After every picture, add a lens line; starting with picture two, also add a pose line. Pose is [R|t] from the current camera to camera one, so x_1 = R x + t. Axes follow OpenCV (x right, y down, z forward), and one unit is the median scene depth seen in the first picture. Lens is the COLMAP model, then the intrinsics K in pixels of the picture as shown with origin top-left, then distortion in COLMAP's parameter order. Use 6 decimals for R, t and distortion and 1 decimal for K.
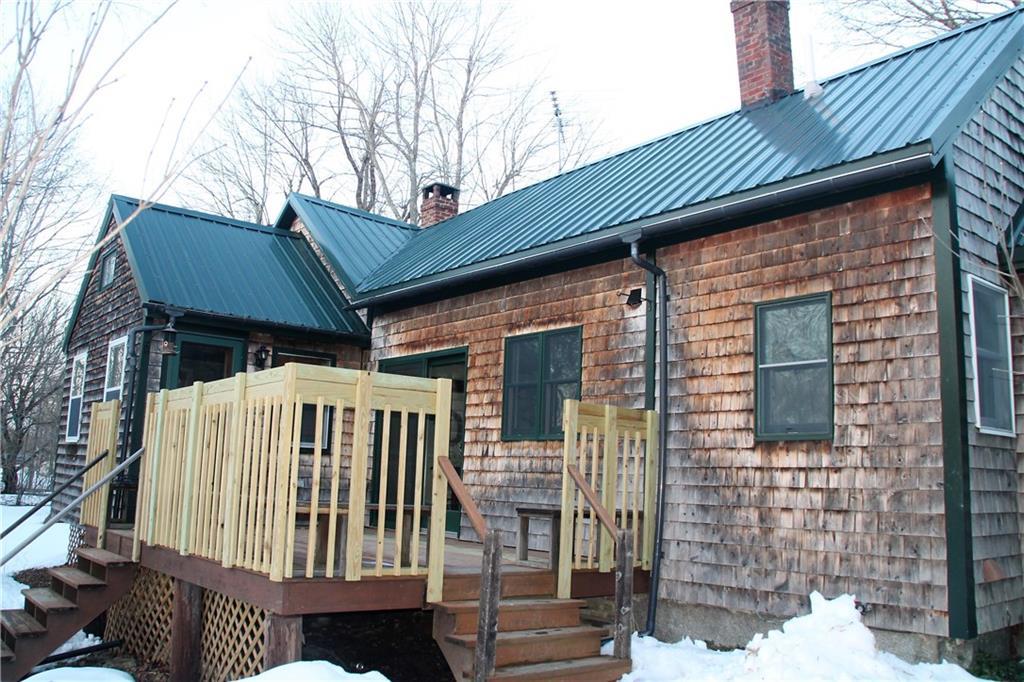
lens RADIAL K [[879.5, 0, 509.8], [0, 879.5, 341.5], [0, 0, 1]] dist [-0.147374, 0.016003]
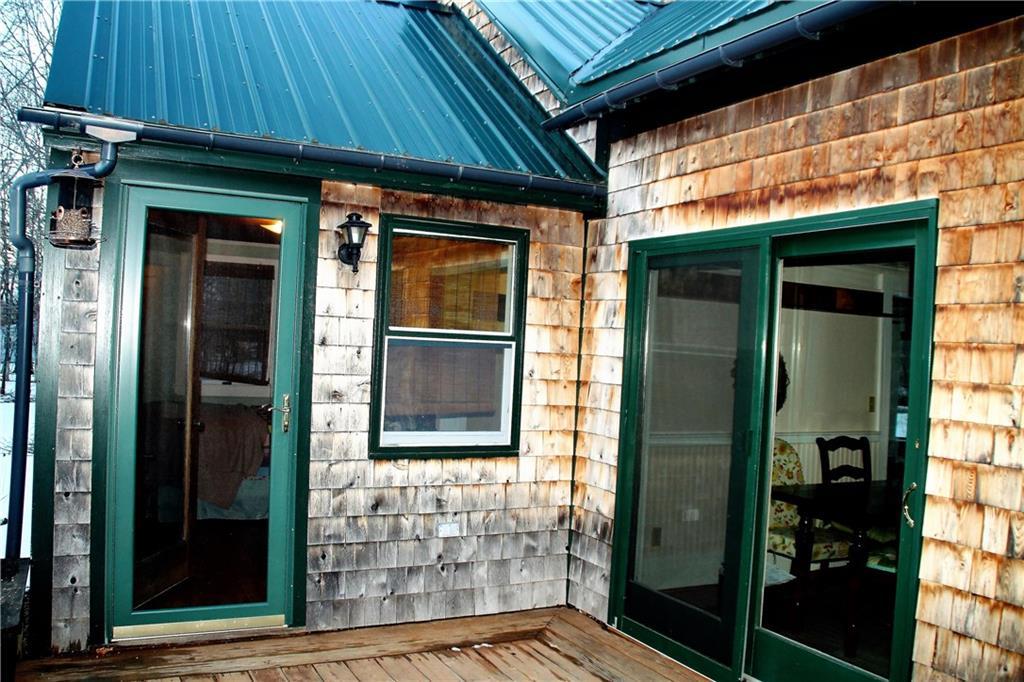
lens RADIAL K [[879.5, 0, 513.3], [0, 879.5, 340.2], [0, 0, 1]] dist [-0.147374, 0.016003]
pose [[0.980292, 0.007960, -0.197392, -0.125478], [0.020069, 0.990006, 0.139590, 0.008554], [0.196531, -0.140800, 0.970335, 0.595798]]
